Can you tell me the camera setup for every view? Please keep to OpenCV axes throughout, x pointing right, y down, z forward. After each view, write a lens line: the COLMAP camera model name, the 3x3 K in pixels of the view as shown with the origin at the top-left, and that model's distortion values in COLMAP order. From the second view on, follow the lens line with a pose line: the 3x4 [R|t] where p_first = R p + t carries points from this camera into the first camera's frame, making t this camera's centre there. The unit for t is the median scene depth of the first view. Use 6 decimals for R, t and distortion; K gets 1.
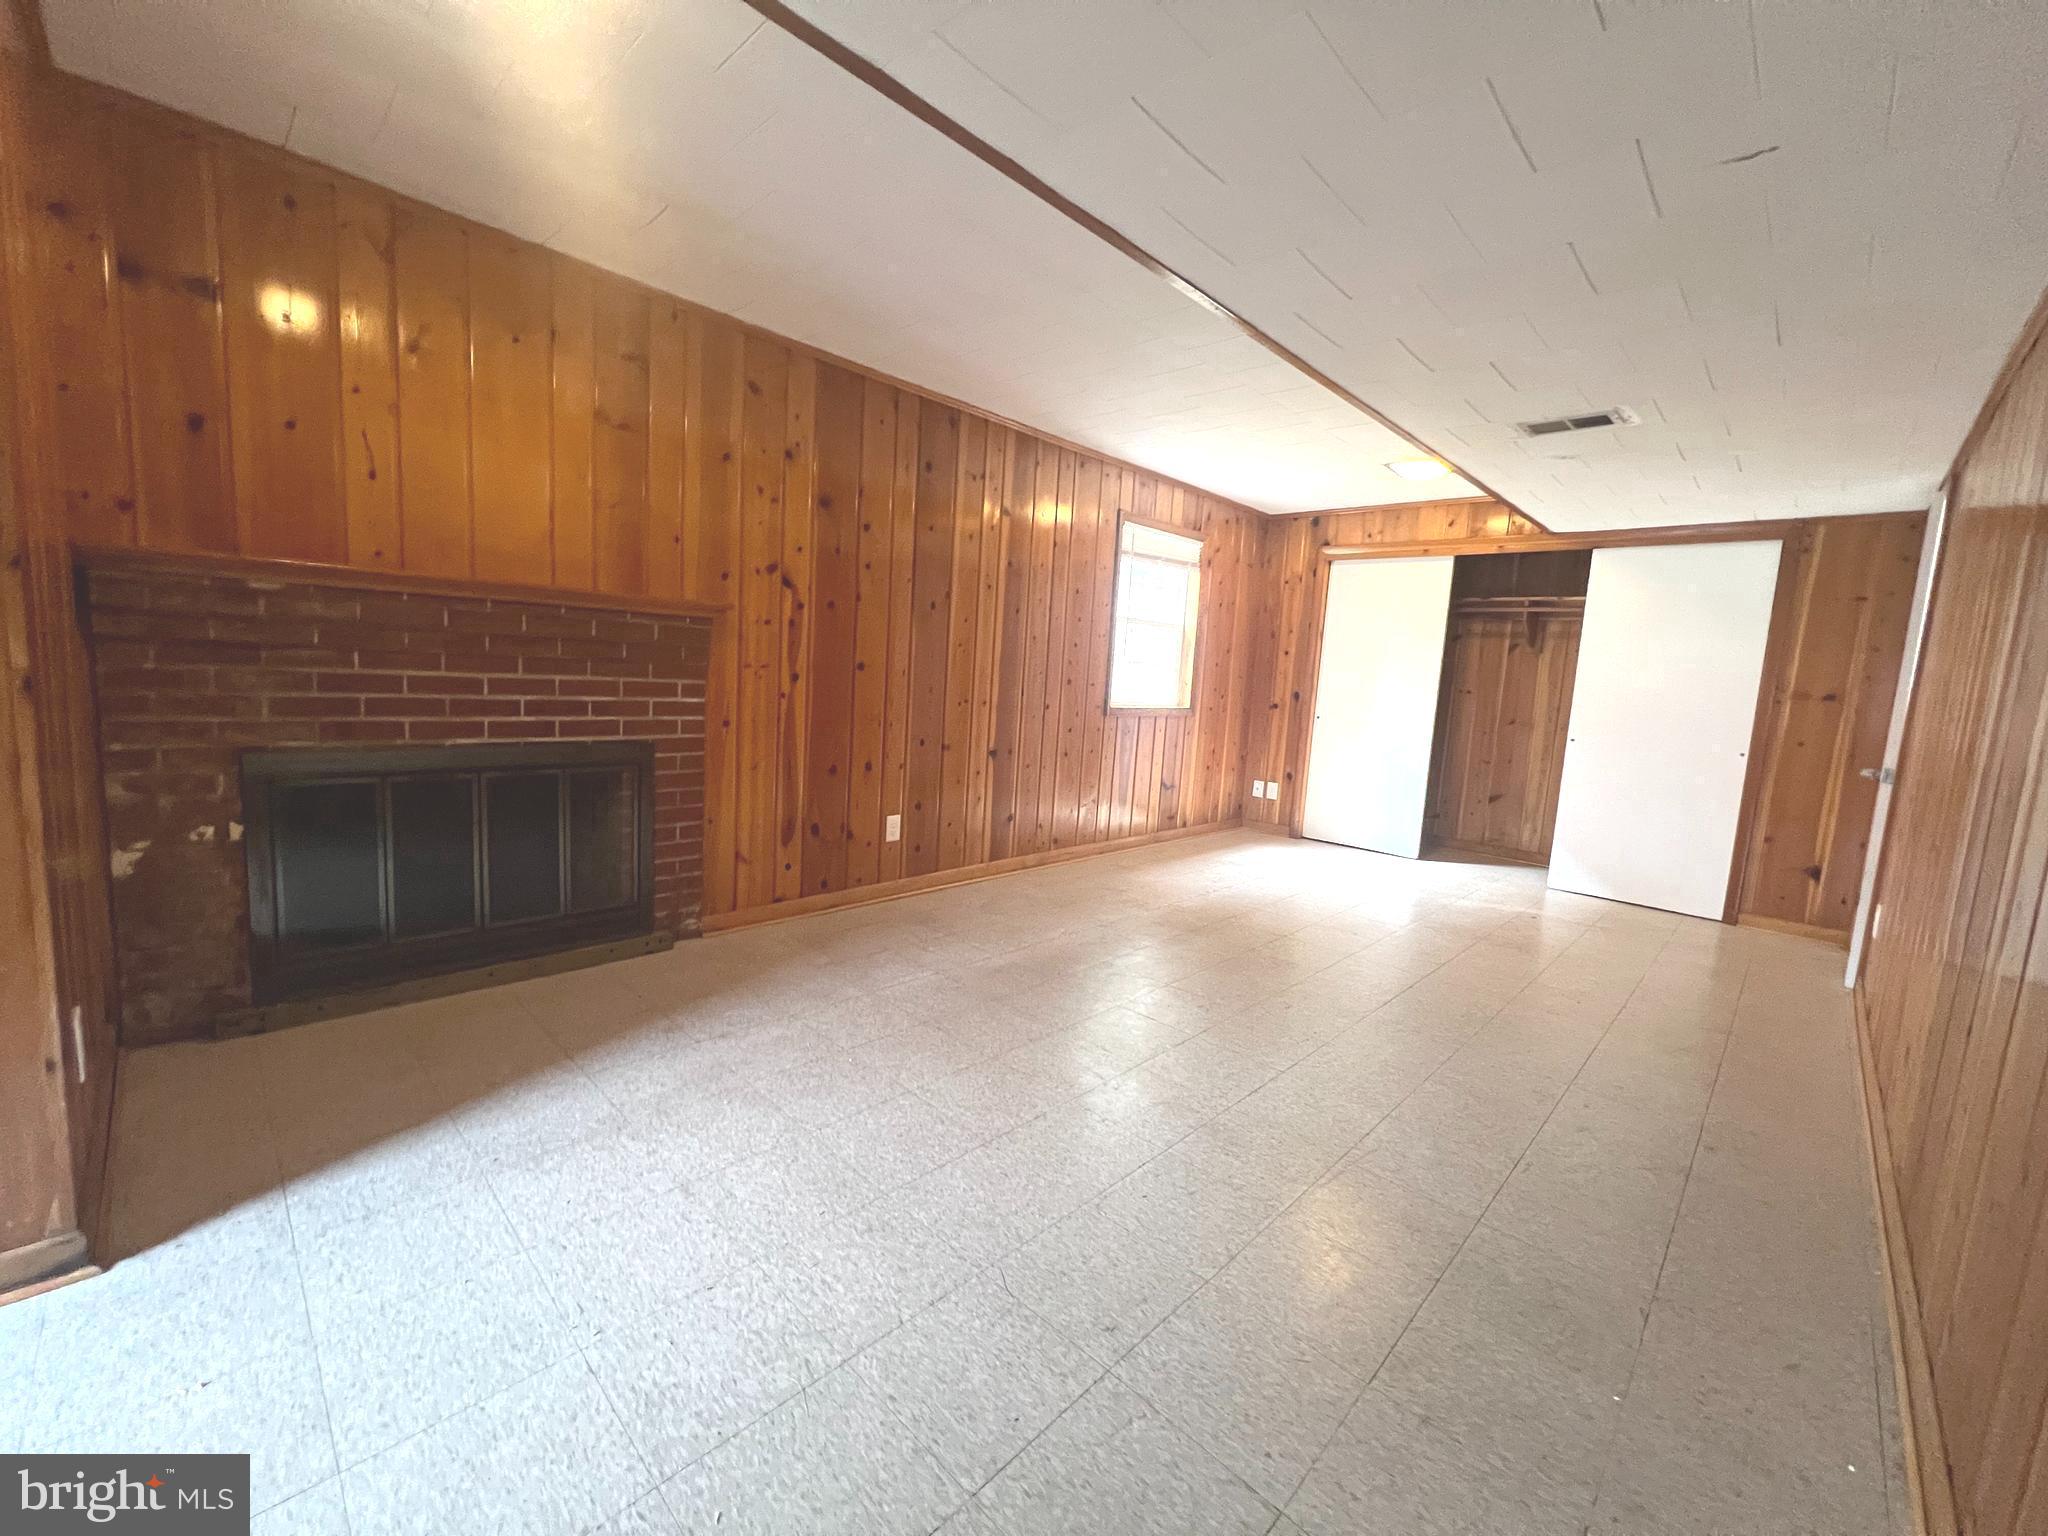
lens RADIAL K [[810.6, 0, 1024.0], [0, 810.6, 768.0], [0, 0, 1]] dist [-0.001002, -0.000062]
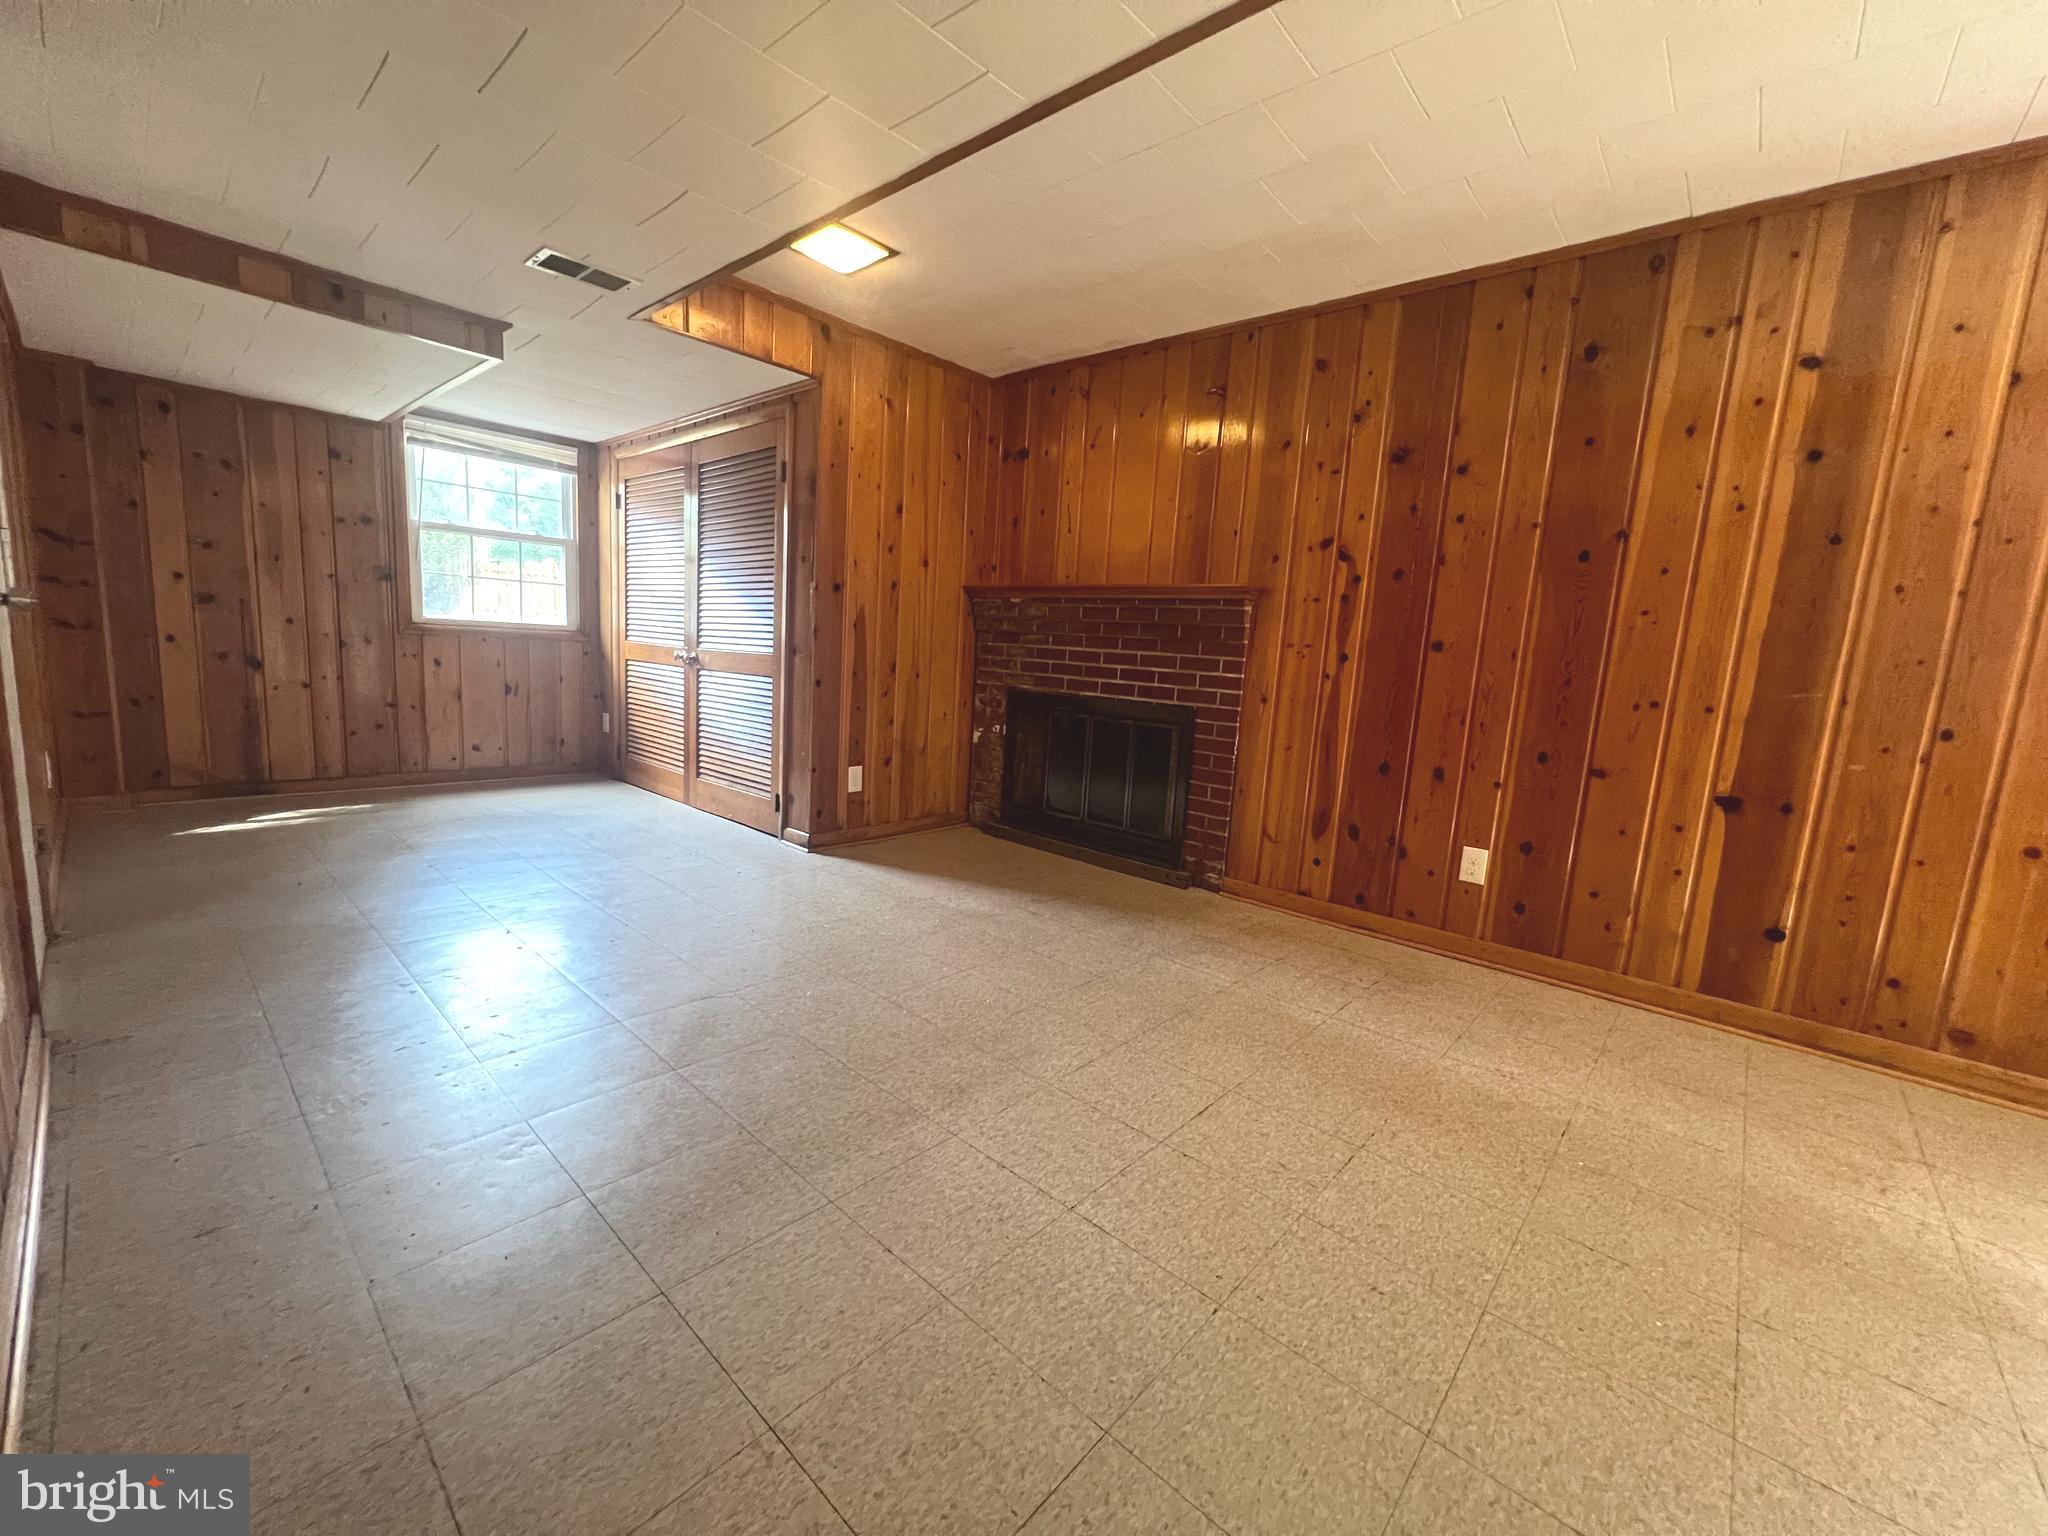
lens RADIAL K [[825.5, 0, 1024.0], [0, 825.5, 768.0], [0, 0, 1]] dist [-0.001084, -0.000163]
pose [[0.044869, 0.089212, -0.995001, 0.699510], [-0.180985, 0.980249, 0.079728, 0.001577], [0.982462, 0.176503, 0.060129, 0.663149]]
